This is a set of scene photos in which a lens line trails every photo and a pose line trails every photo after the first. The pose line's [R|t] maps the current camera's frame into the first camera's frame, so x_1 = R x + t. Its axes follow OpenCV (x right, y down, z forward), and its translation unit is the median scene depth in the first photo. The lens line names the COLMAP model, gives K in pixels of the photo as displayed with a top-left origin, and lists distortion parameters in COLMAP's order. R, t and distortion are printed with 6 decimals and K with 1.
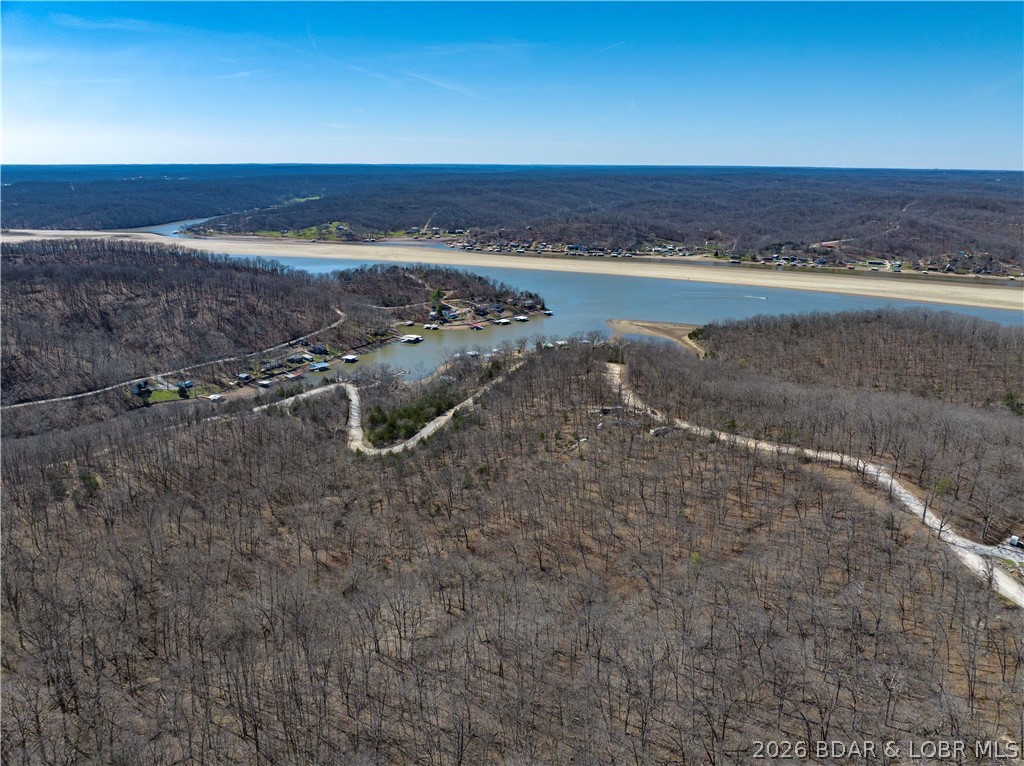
lens RADIAL K [[721.1, 0, 514.1], [0, 721.1, 384.6], [0, 0, 1]] dist [-0.060505, 0.033739]
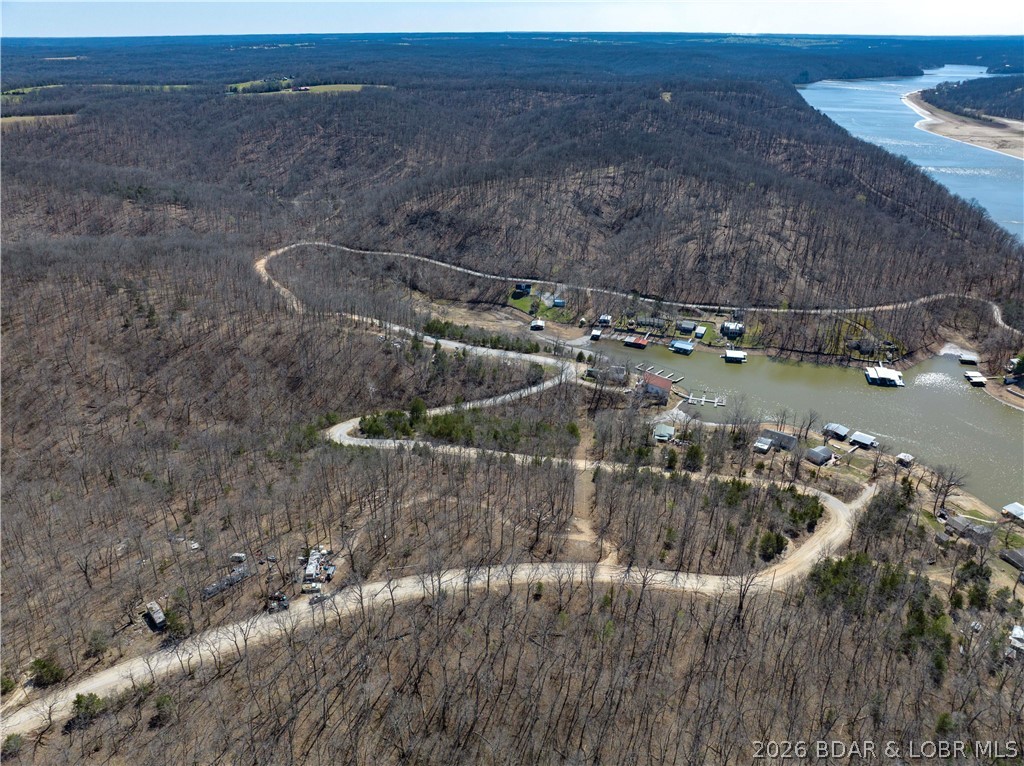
lens RADIAL K [[721.1, 0, 515.3], [0, 721.1, 383.6], [0, 0, 1]] dist [-0.060505, 0.033739]
pose [[0.177404, 0.428602, -0.885905, 0.295856], [-0.286384, 0.883710, 0.370191, -0.168948], [0.941548, 0.188035, 0.279518, 0.482592]]
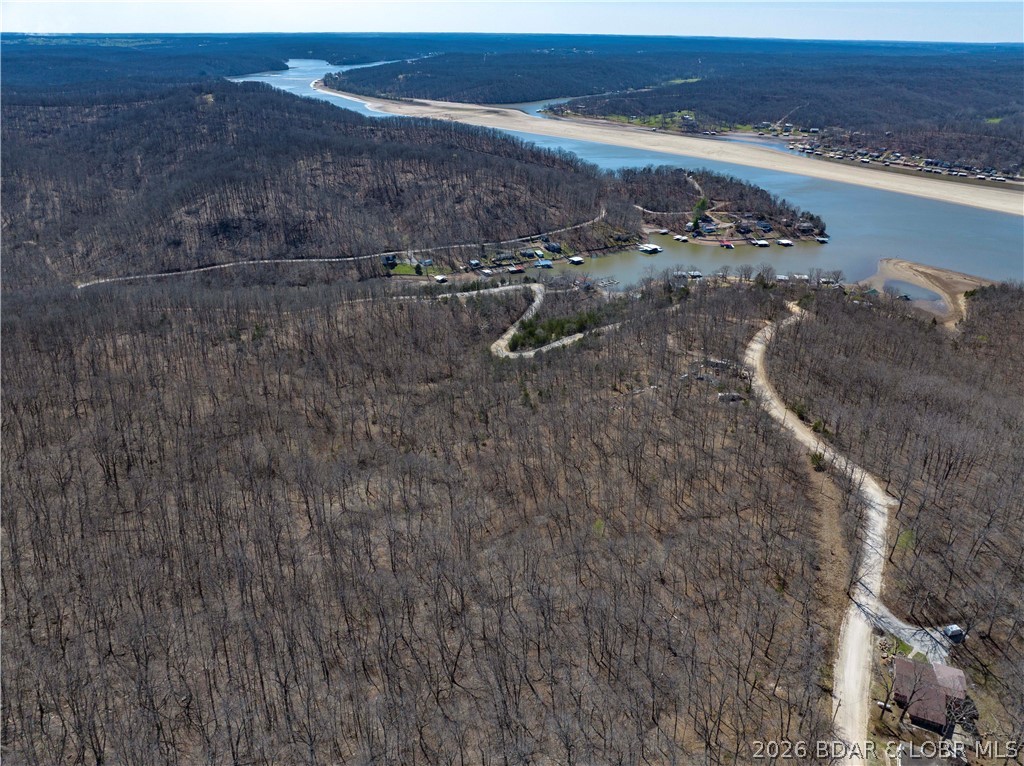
lens RADIAL K [[721.1, 0, 507.7], [0, 721.1, 379.8], [0, 0, 1]] dist [-0.060505, 0.033739]
pose [[0.854727, 0.226470, -0.467069, 0.173496], [-0.153268, 0.969795, 0.189753, -0.040414], [0.495935, -0.090600, 0.863620, 0.019109]]
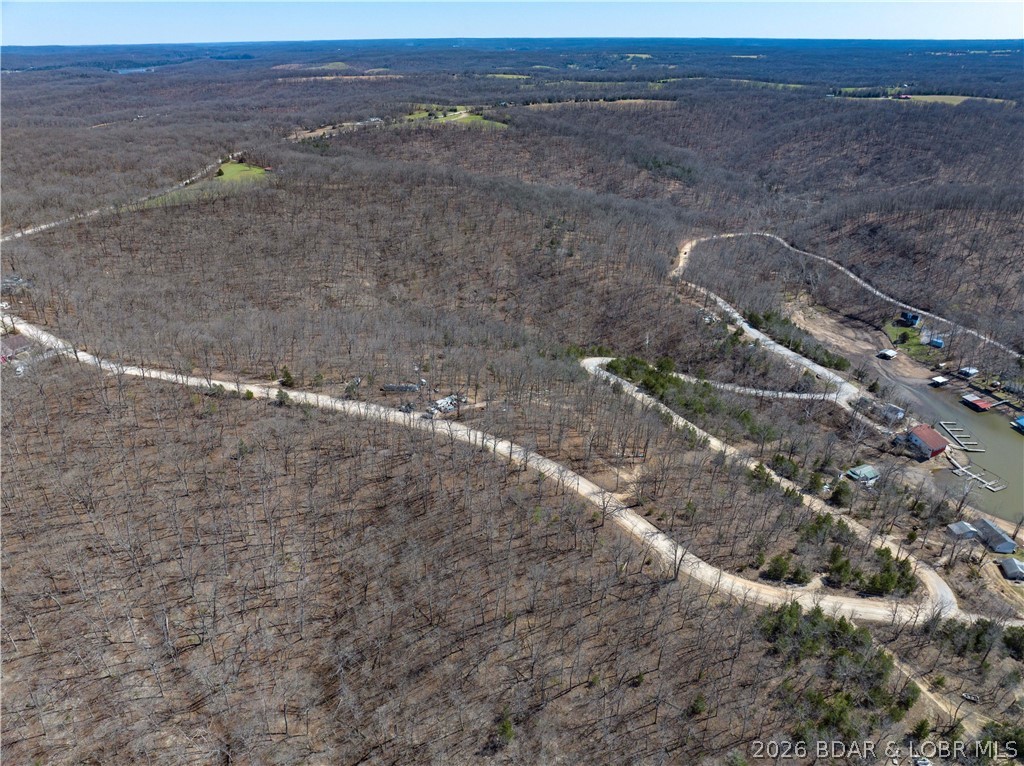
lens RADIAL K [[721.1, 0, 513.2], [0, 721.1, 379.0], [0, 0, 1]] dist [-0.060505, 0.033739]
pose [[-0.624101, 0.332512, -0.707060, 0.323904], [-0.231710, 0.785458, 0.573905, -0.231485], [0.746196, 0.522007, -0.413159, 0.688901]]
